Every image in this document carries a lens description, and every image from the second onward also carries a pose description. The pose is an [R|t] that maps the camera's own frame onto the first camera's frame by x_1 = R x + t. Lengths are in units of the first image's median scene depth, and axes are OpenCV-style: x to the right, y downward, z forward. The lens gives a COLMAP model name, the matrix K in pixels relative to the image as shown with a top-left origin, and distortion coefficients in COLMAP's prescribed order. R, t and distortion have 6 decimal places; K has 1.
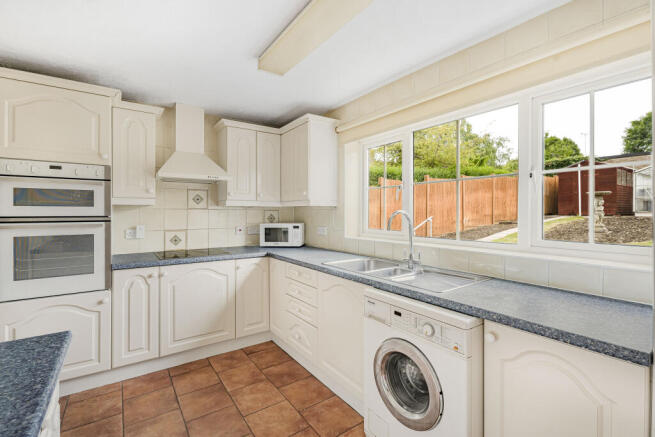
lens RADIAL K [[291.8, 0, 328.2], [0, 291.8, 212.3], [0, 0, 1]] dist [0.003143, 0.000208]
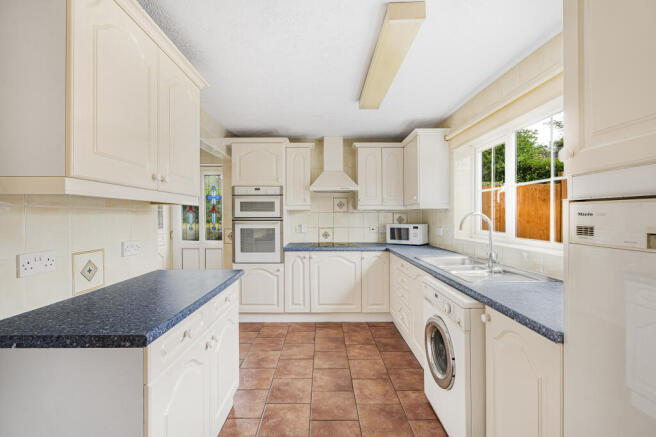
lens RADIAL K [[293.6, 0, 330.0], [0, 293.6, 216.4], [0, 0, 1]] dist [-0.043399, -0.000149]
pose [[0.825014, -0.000641, -0.565113, 0.290873], [0.003194, 0.999989, 0.003529, 0.002685], [0.565104, -0.004716, 0.825006, -0.136849]]
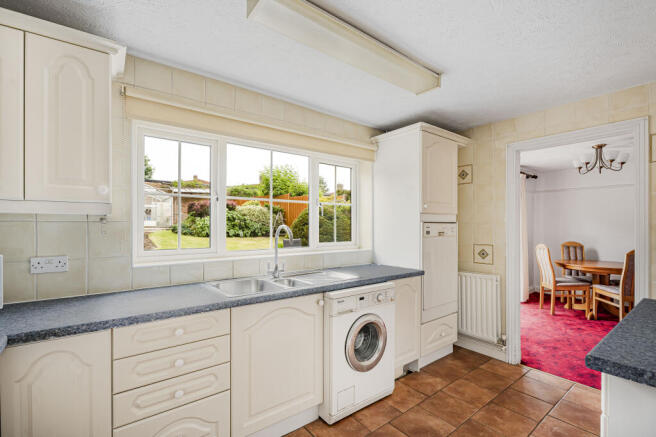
lens RADIAL K [[297.4, 0, 324.7], [0, 297.4, 223.5], [0, 0, 1]] dist [-0.001533, -0.000065]
pose [[-0.036377, 0.011229, 0.999275, -0.618502], [0.000080, 0.999937, -0.011233, -0.000450], [-0.999338, -0.000328, -0.036376, 0.634890]]
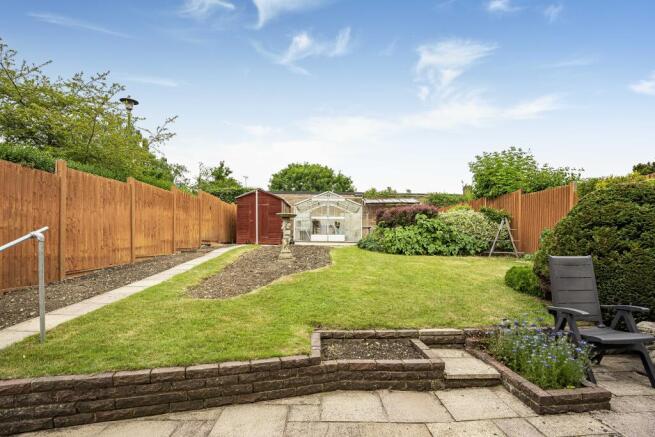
lens RADIAL K [[315.0, 0, 326.7], [0, 315.0, 249.4], [0, 0, 1]] dist [-0.066084, 0.000027]
pose [[0.552519, -0.000539, 0.833500, 0.489415], [-0.010680, 0.999913, 0.007726, 0.079008], [-0.833432, -0.013170, 0.552466, 0.954959]]
